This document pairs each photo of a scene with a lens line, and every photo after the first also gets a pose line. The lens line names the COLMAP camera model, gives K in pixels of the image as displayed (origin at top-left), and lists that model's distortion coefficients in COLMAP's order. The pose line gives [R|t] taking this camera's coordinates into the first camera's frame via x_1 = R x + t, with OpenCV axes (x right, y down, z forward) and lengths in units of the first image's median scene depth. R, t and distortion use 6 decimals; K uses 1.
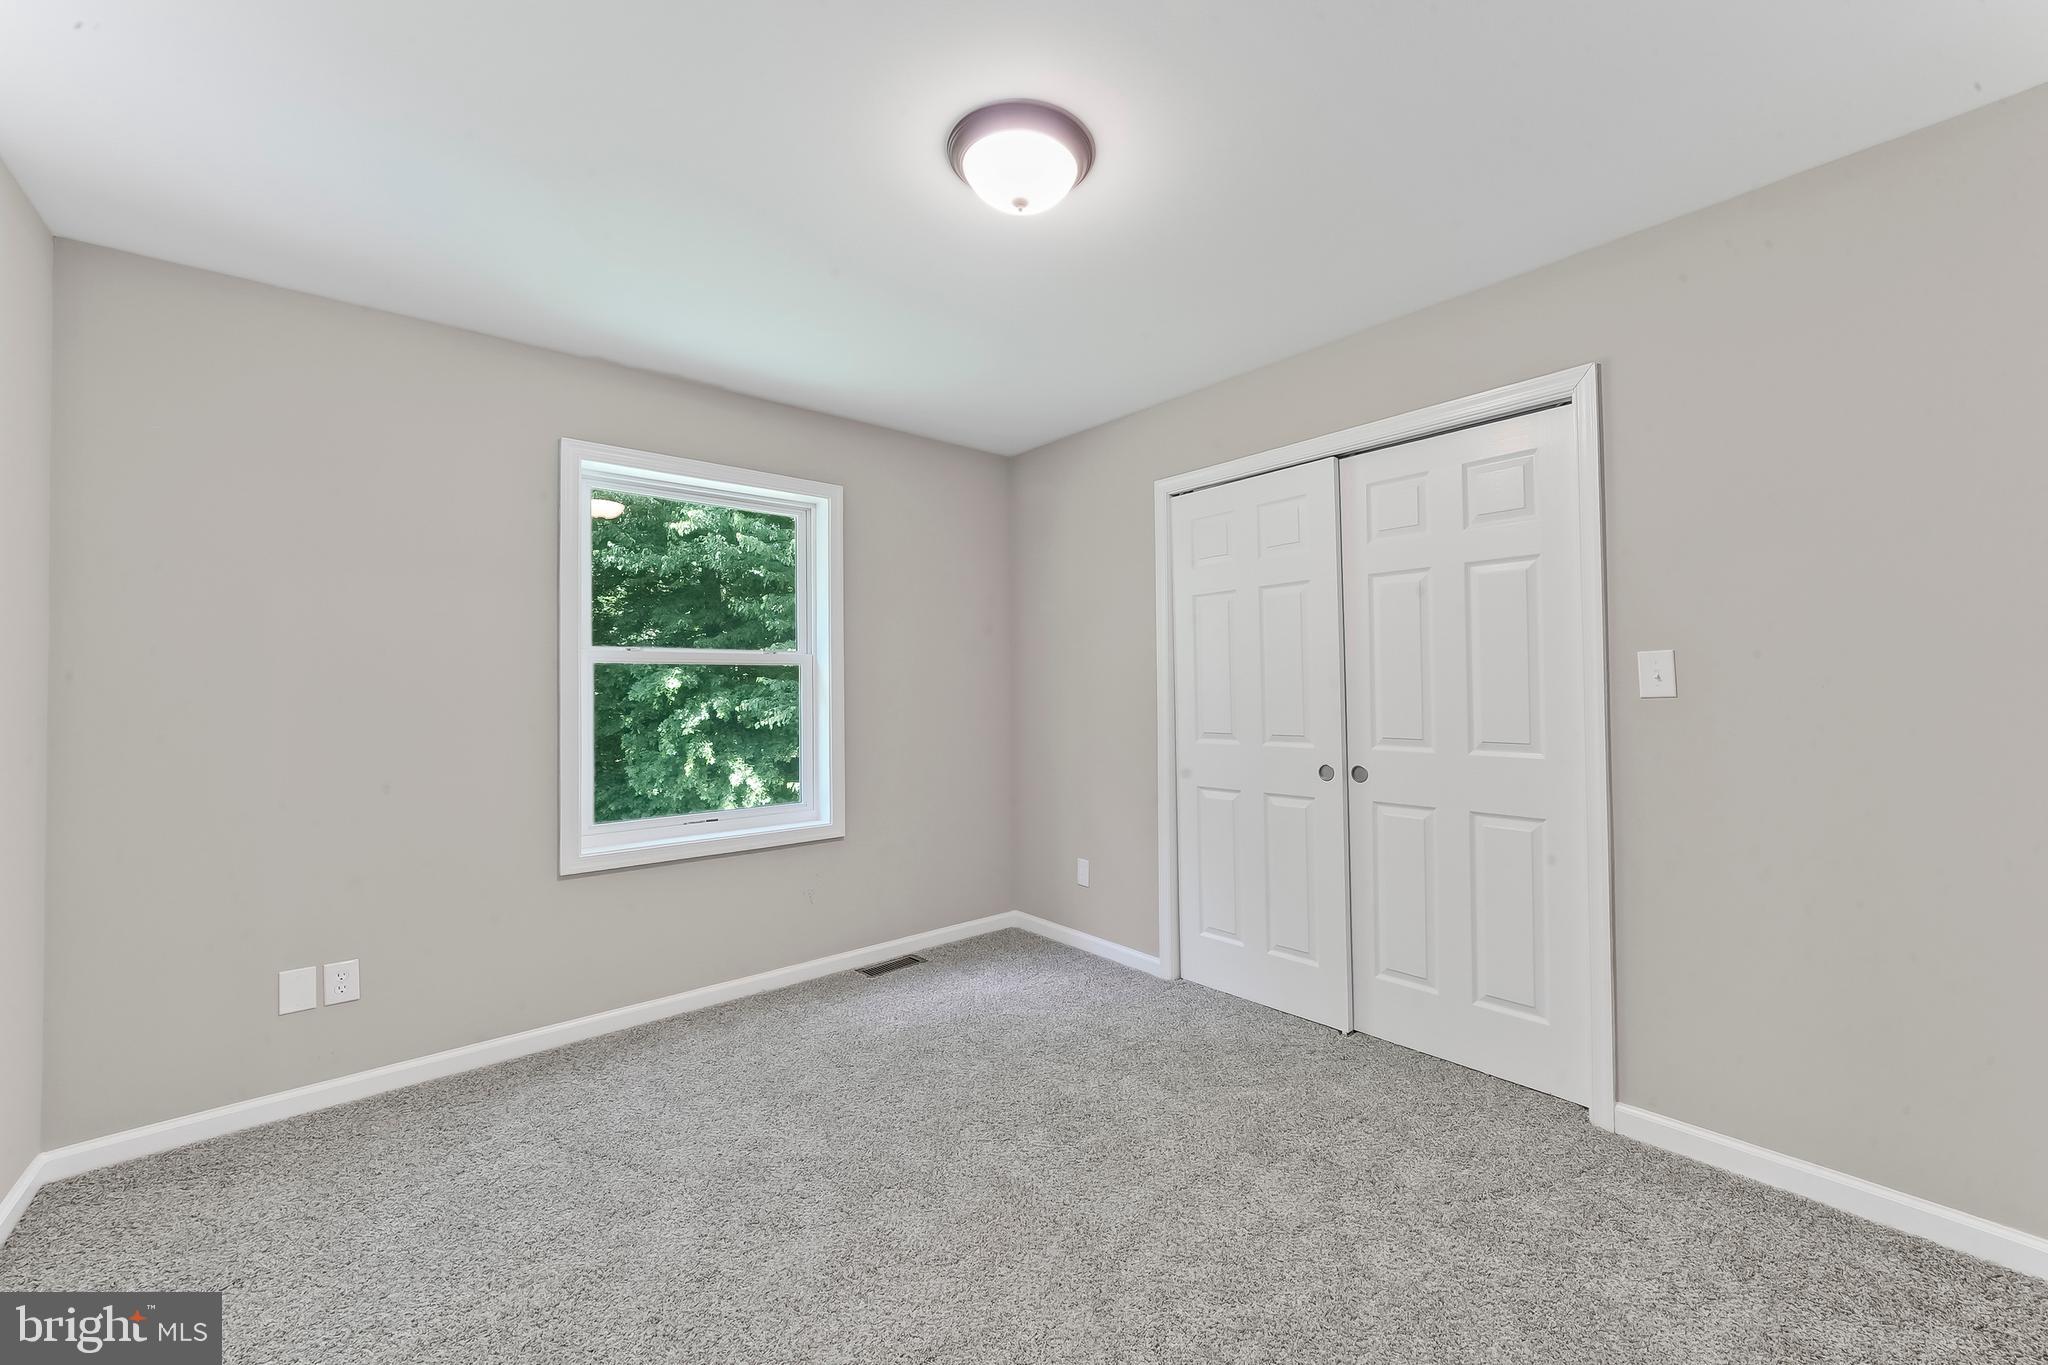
lens RADIAL K [[781.7, 0, 1019.9], [0, 781.7, 687.4], [0, 0, 1]] dist [-0.002213, -0.000070]
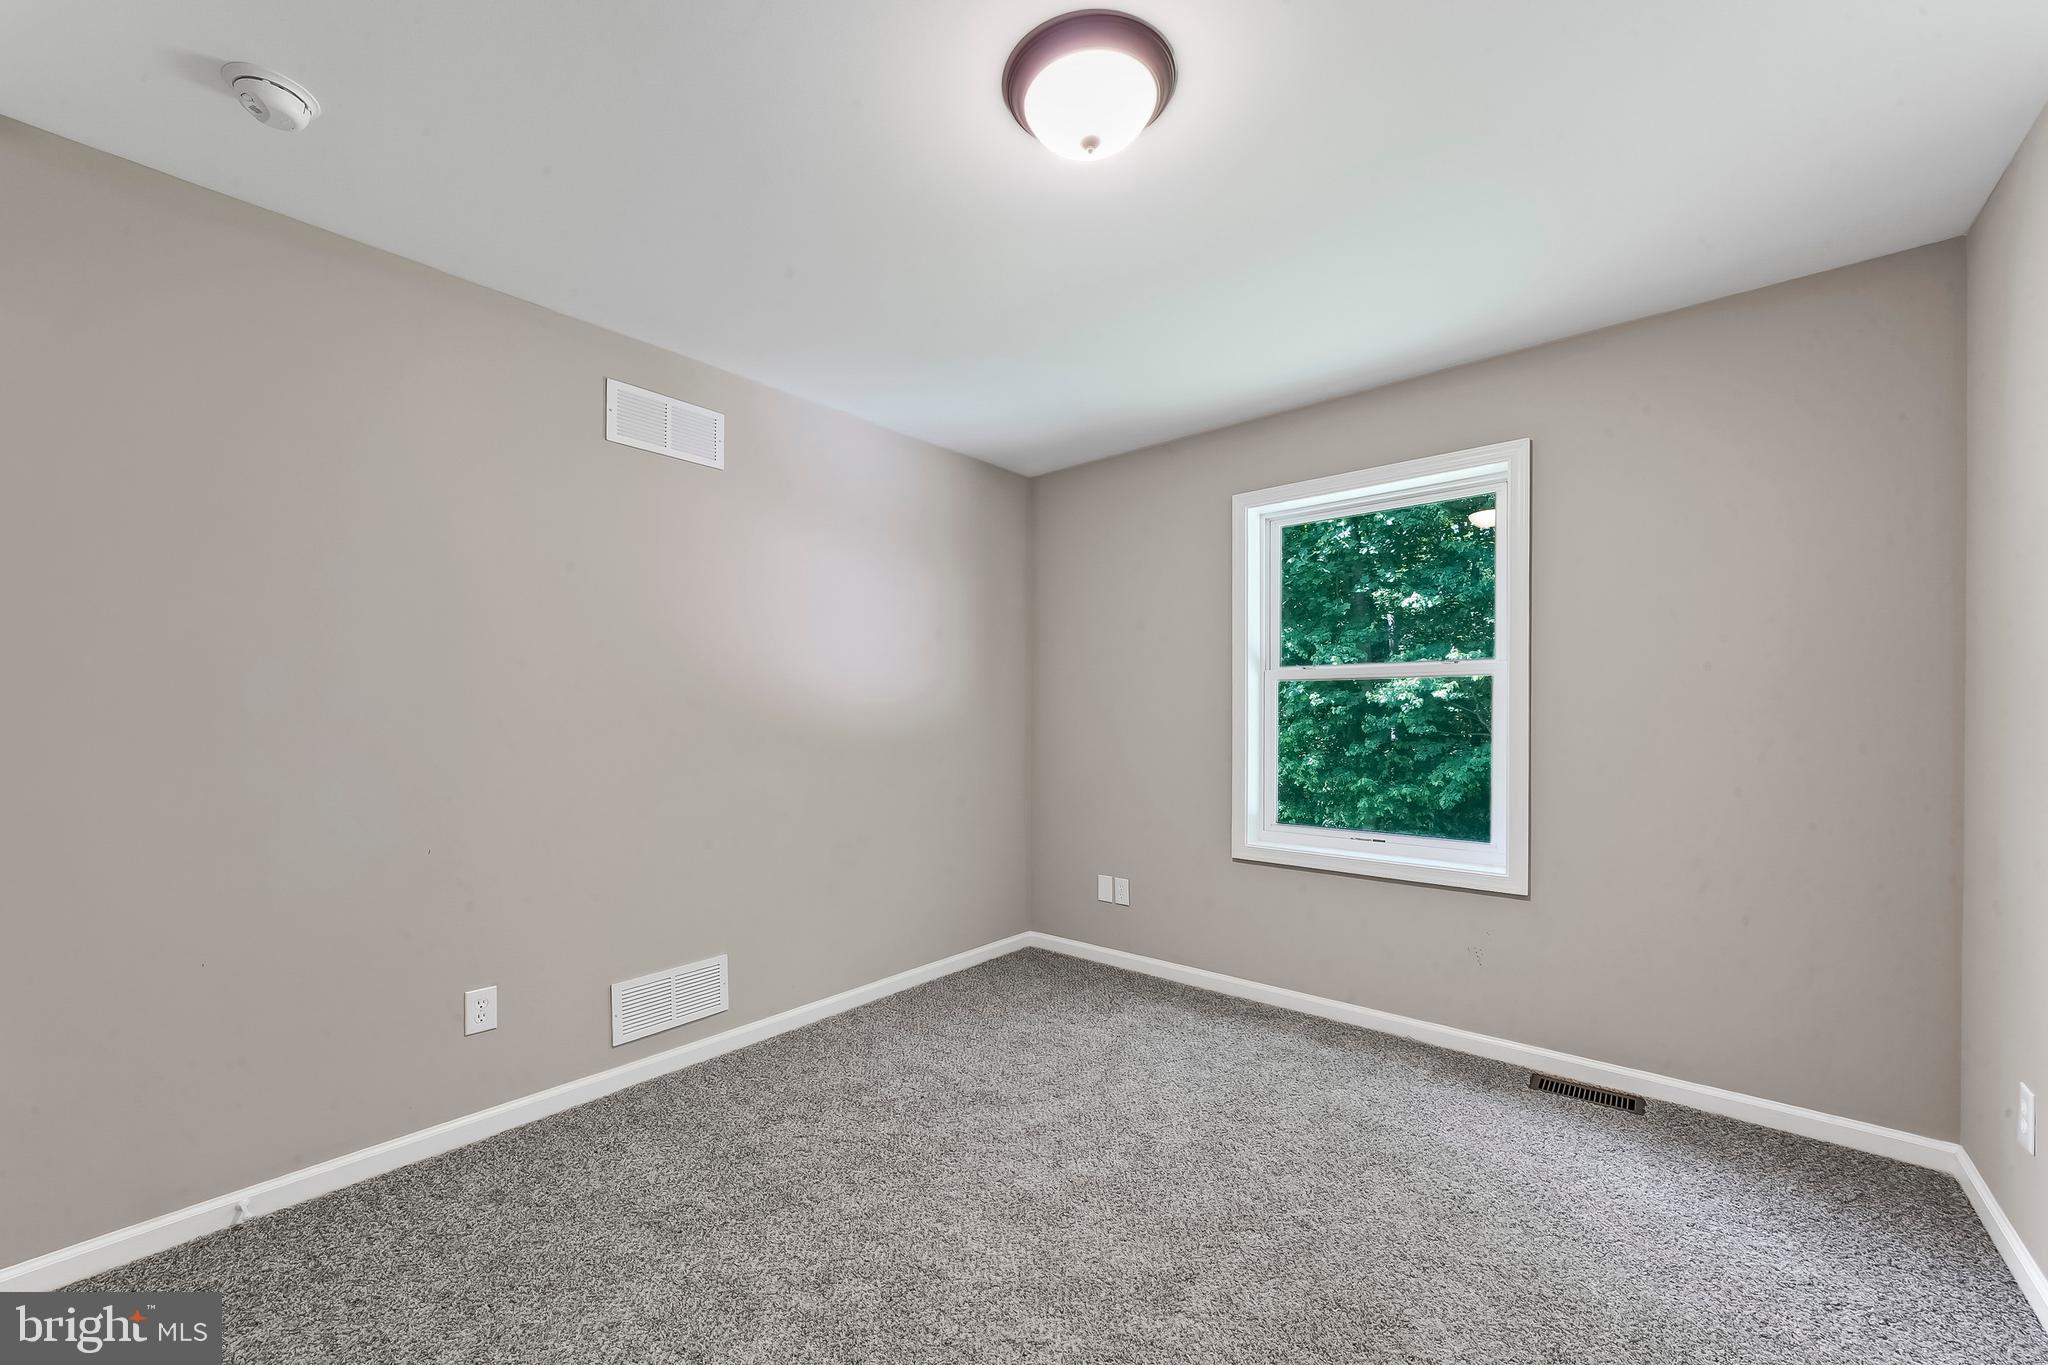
lens RADIAL K [[751.3, 0, 1016.0], [0, 751.3, 708.3], [0, 0, 1]] dist [-0.010800, -0.000036]
pose [[0.160382, -0.001769, -0.987053, 0.119959], [0.007423, 0.999972, -0.000586, 0.001830], [0.987027, -0.007233, 0.160391, 0.112498]]
